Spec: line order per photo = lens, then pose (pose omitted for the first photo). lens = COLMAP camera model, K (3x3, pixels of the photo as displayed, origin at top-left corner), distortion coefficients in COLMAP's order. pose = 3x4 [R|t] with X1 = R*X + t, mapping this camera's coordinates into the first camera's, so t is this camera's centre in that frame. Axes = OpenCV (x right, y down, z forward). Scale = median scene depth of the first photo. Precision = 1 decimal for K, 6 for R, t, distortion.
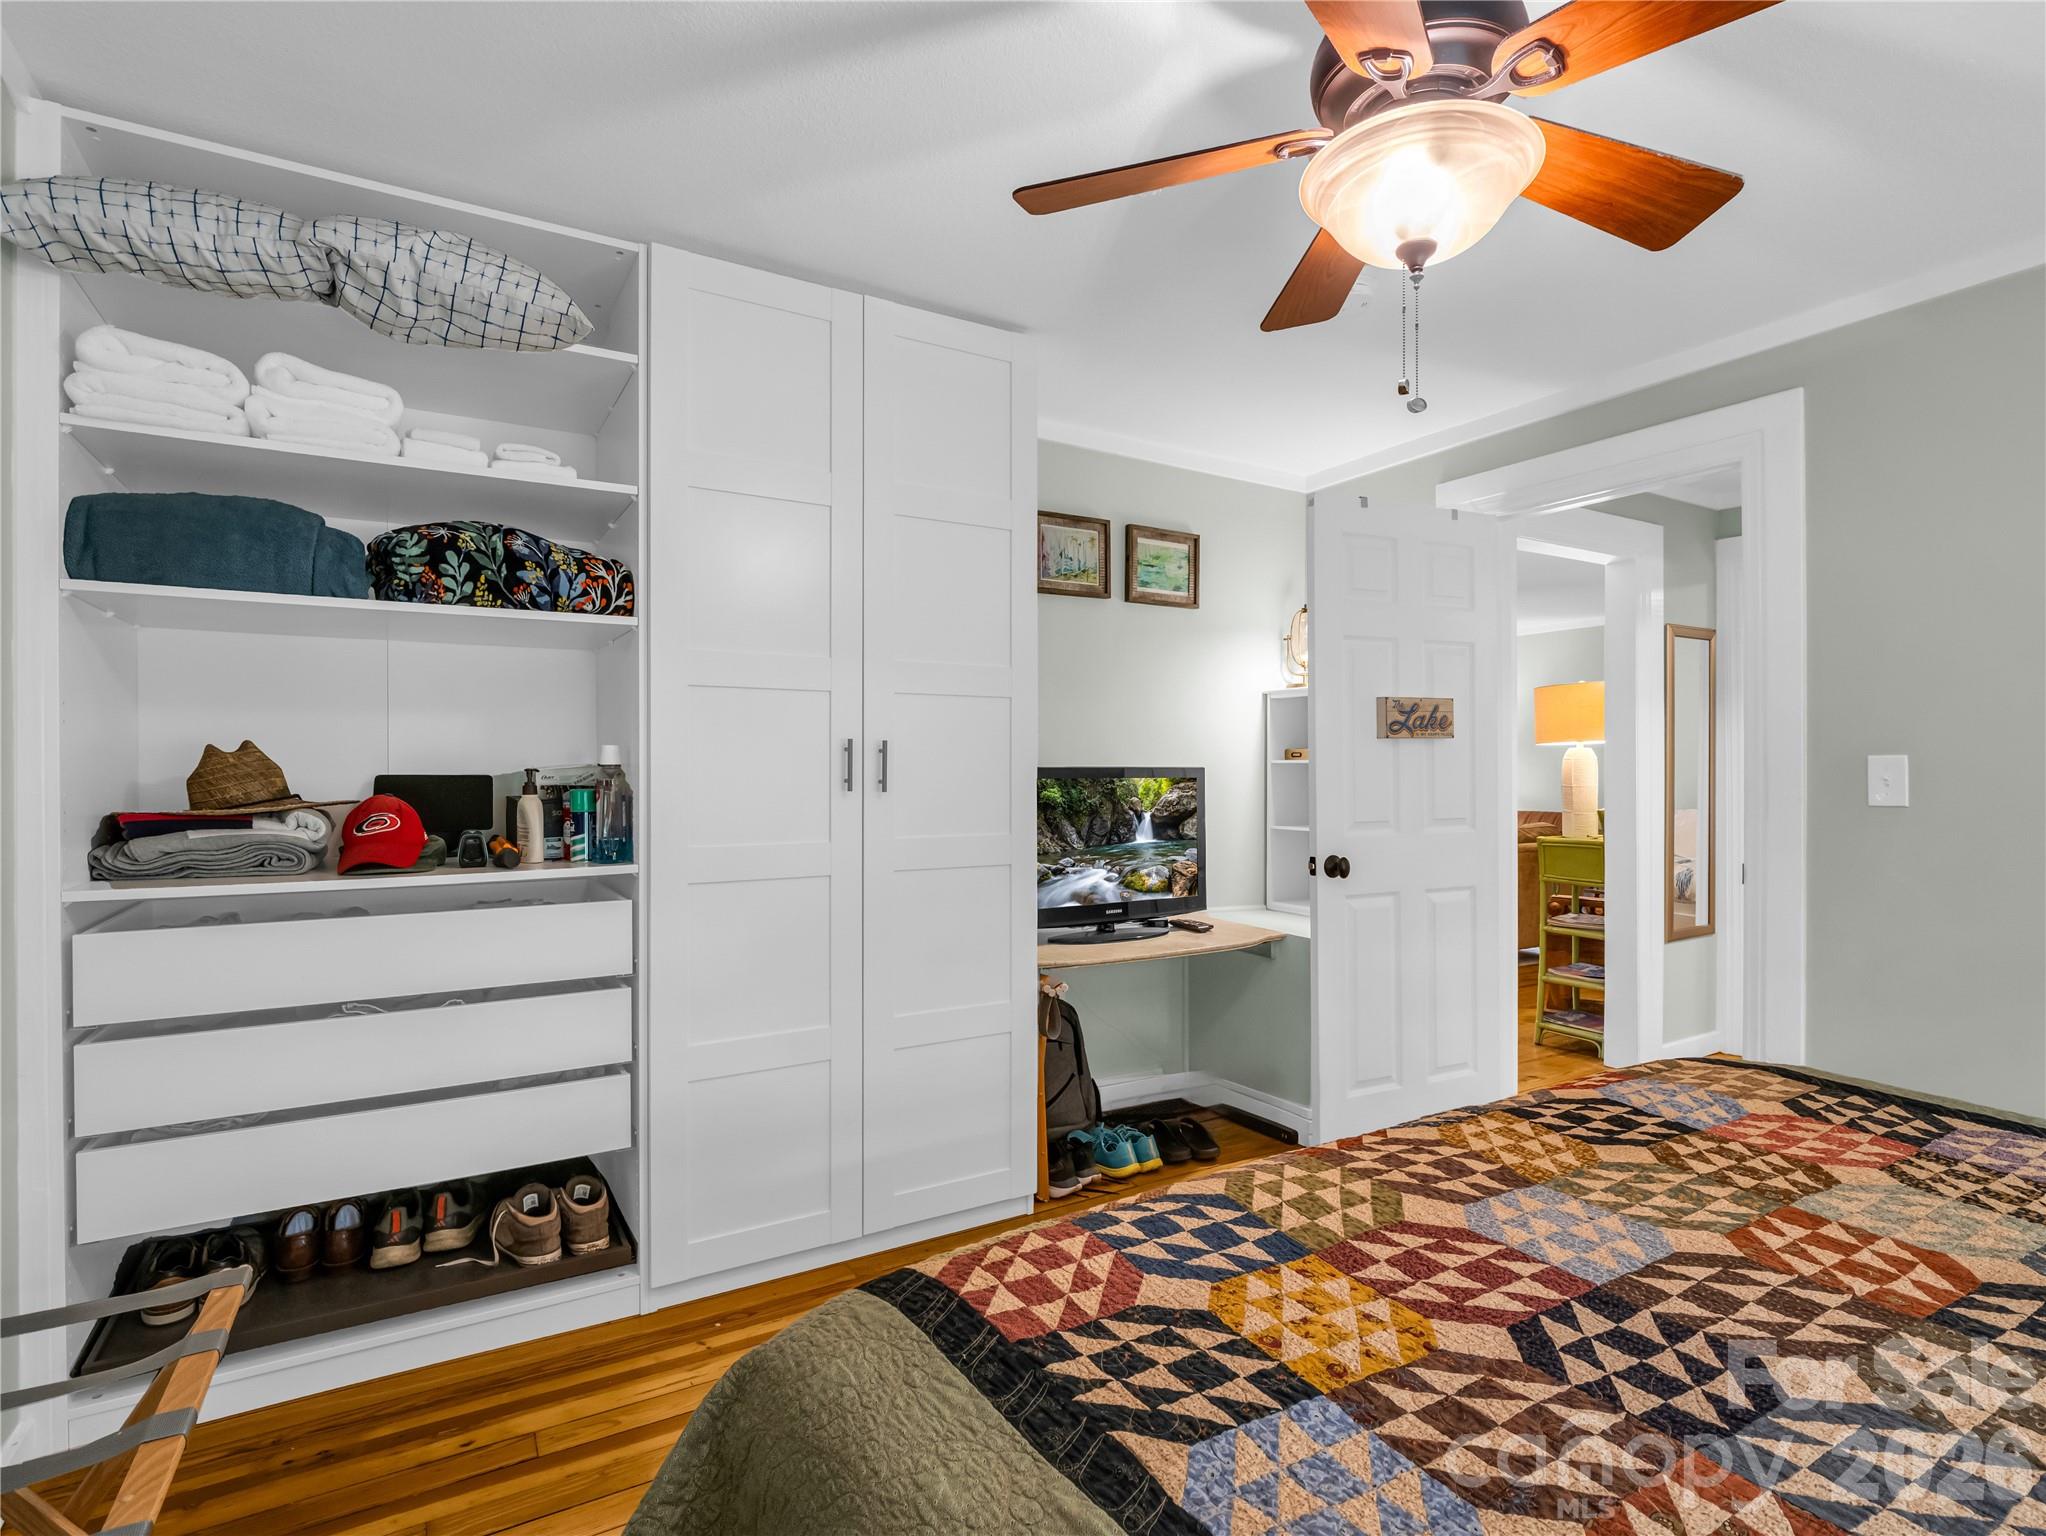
lens RADIAL K [[1005.5, 0, 1023.0], [0, 1005.5, 768.0], [0, 0, 1]] dist [-0.026519, 0.000272]
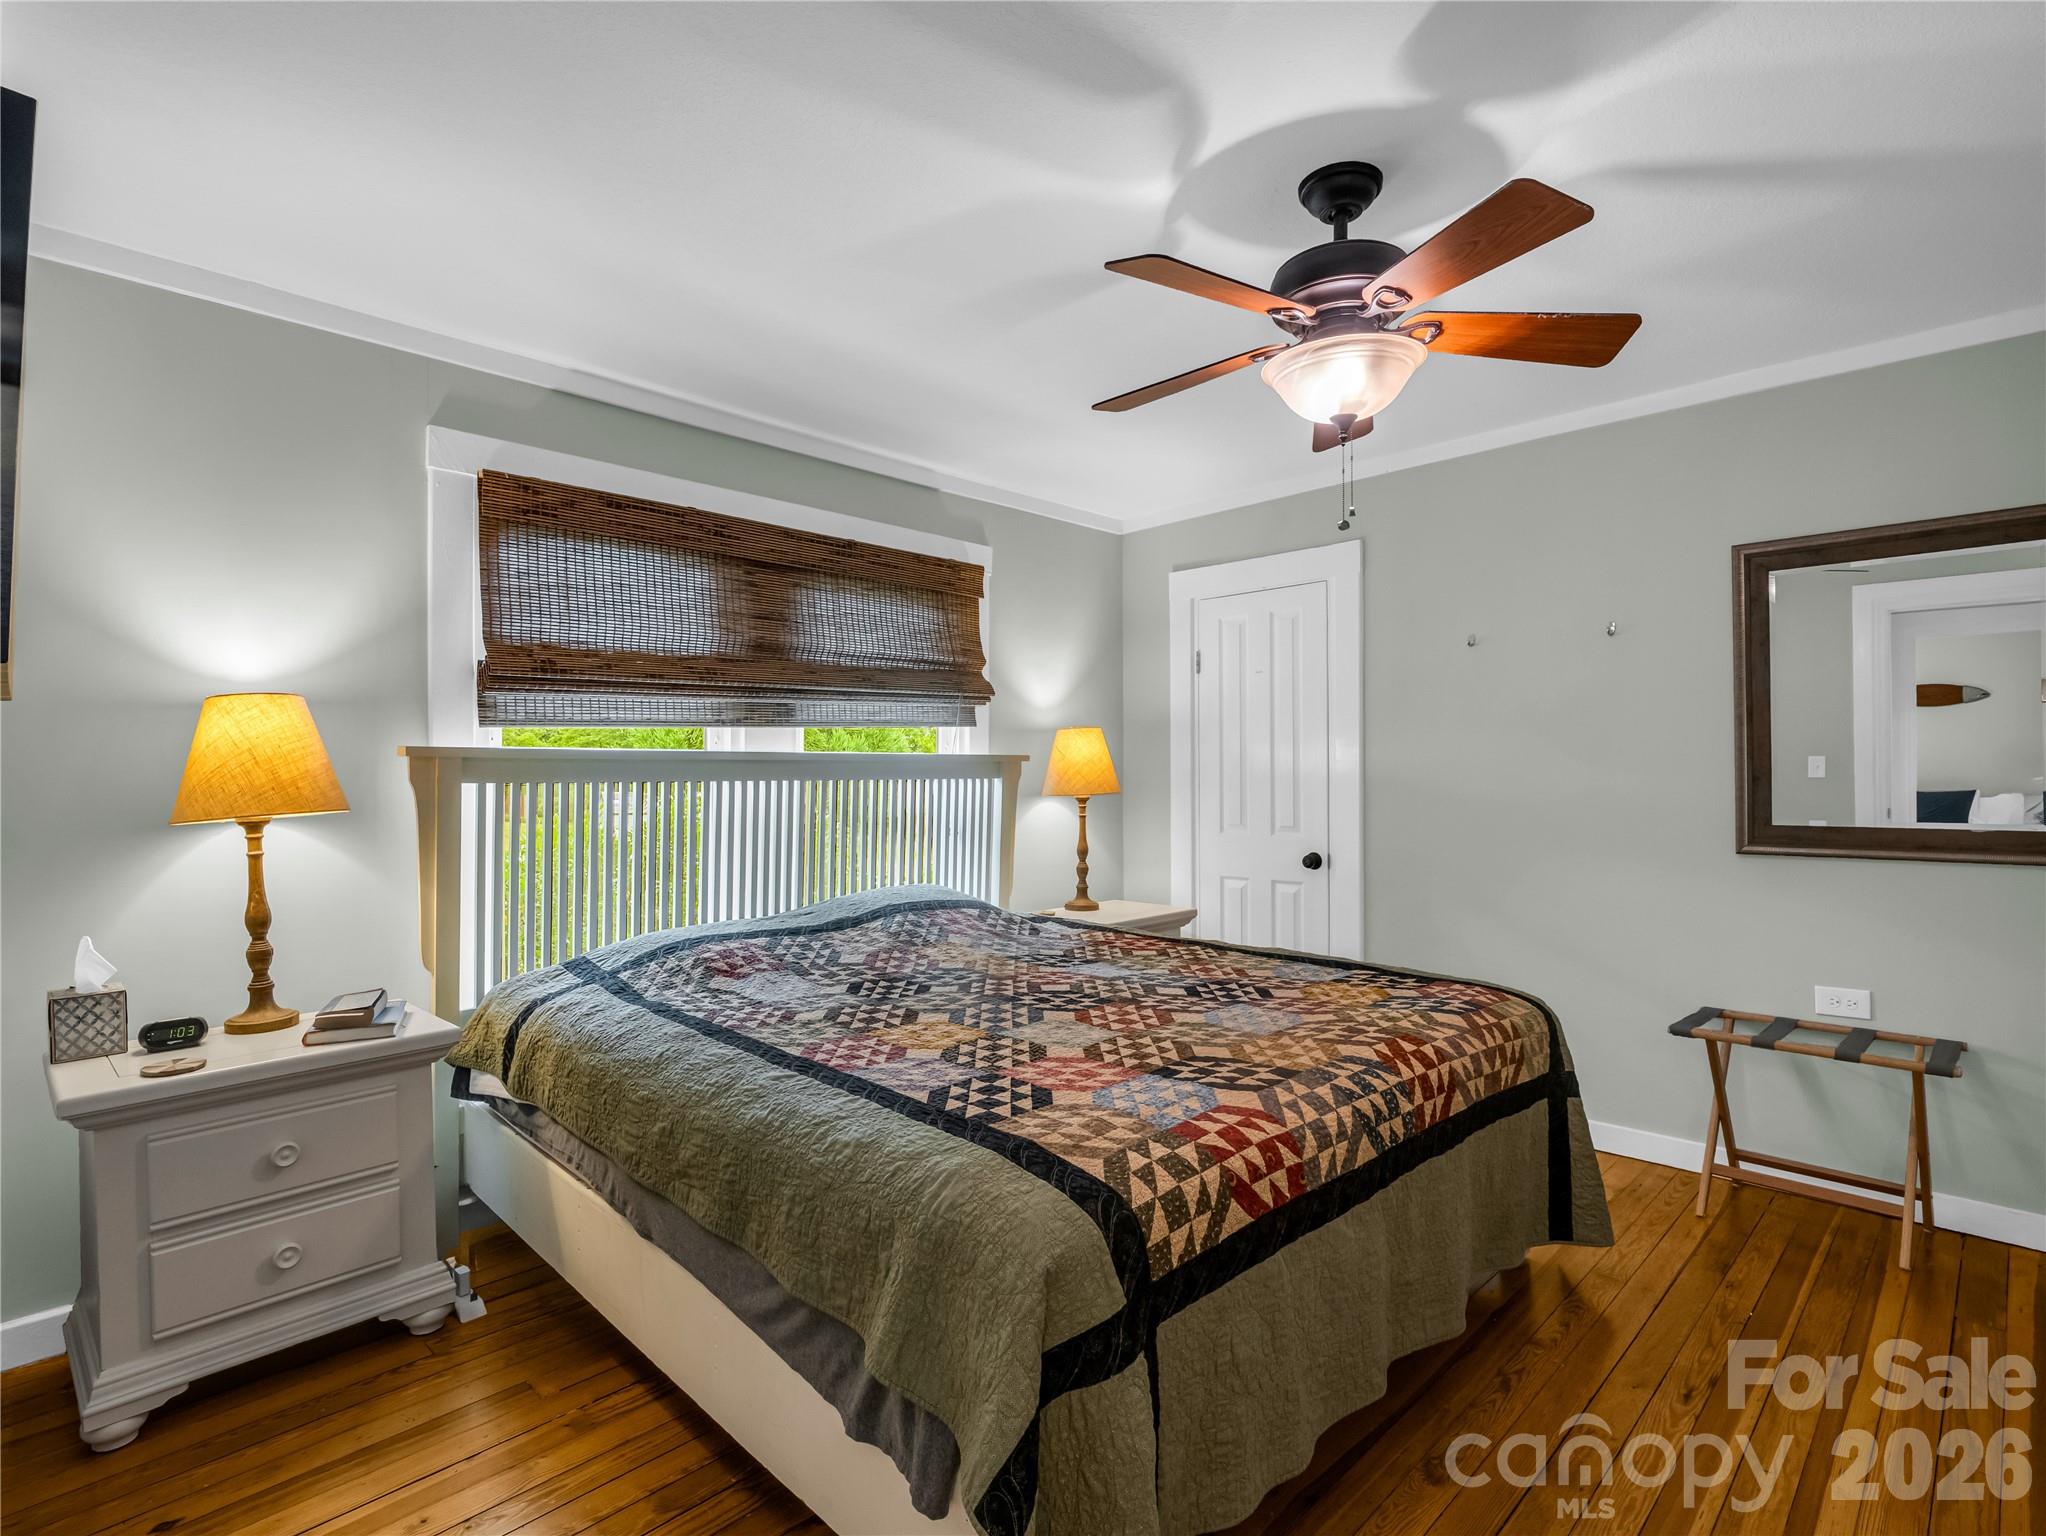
lens RADIAL K [[1005.5, 0, 1023.0], [0, 1005.5, 768.0], [0, 0, 1]] dist [-0.026519, 0.000272]
pose [[-0.970819, -0.005653, -0.239746, 1.548004], [-0.005383, 0.999984, -0.001782, -0.015248], [0.239753, -0.000439, -0.970834, 2.965176]]
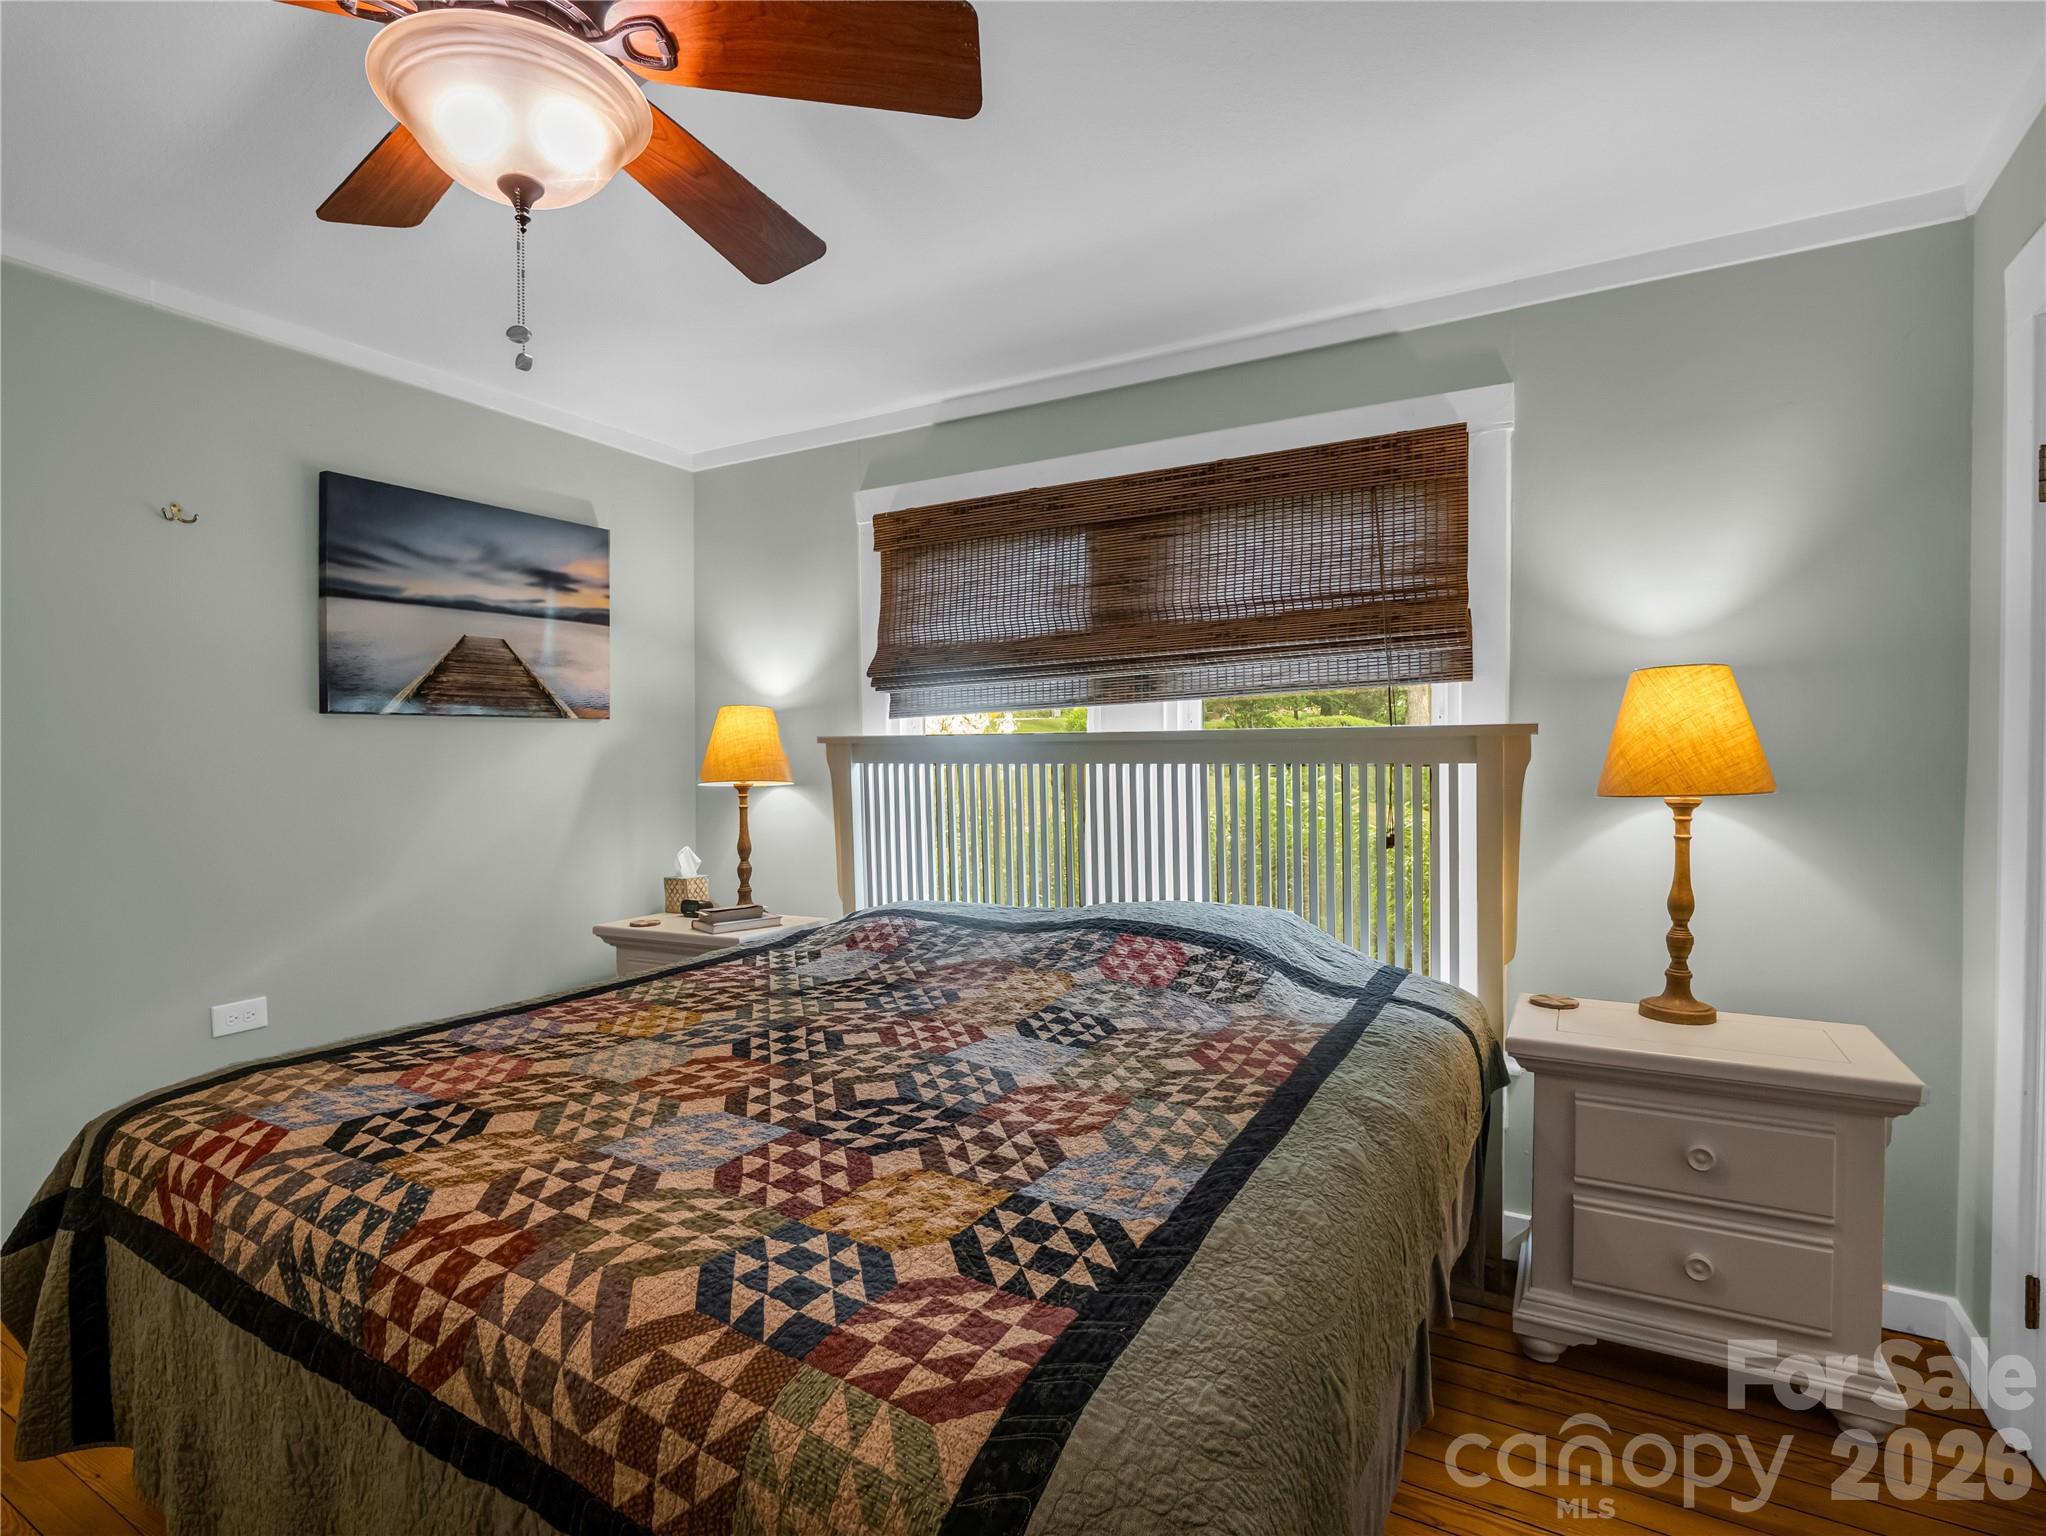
lens RADIAL K [[1013.2, 0, 997.7], [0, 1013.2, 741.7], [0, 0, 1]] dist [0.025221, -0.039847]
pose [[-0.478058, 0.009719, 0.878274, -0.785695], [0.003182, 0.999951, -0.009334, -0.012754], [-0.878322, -0.001667, -0.478066, 1.362326]]
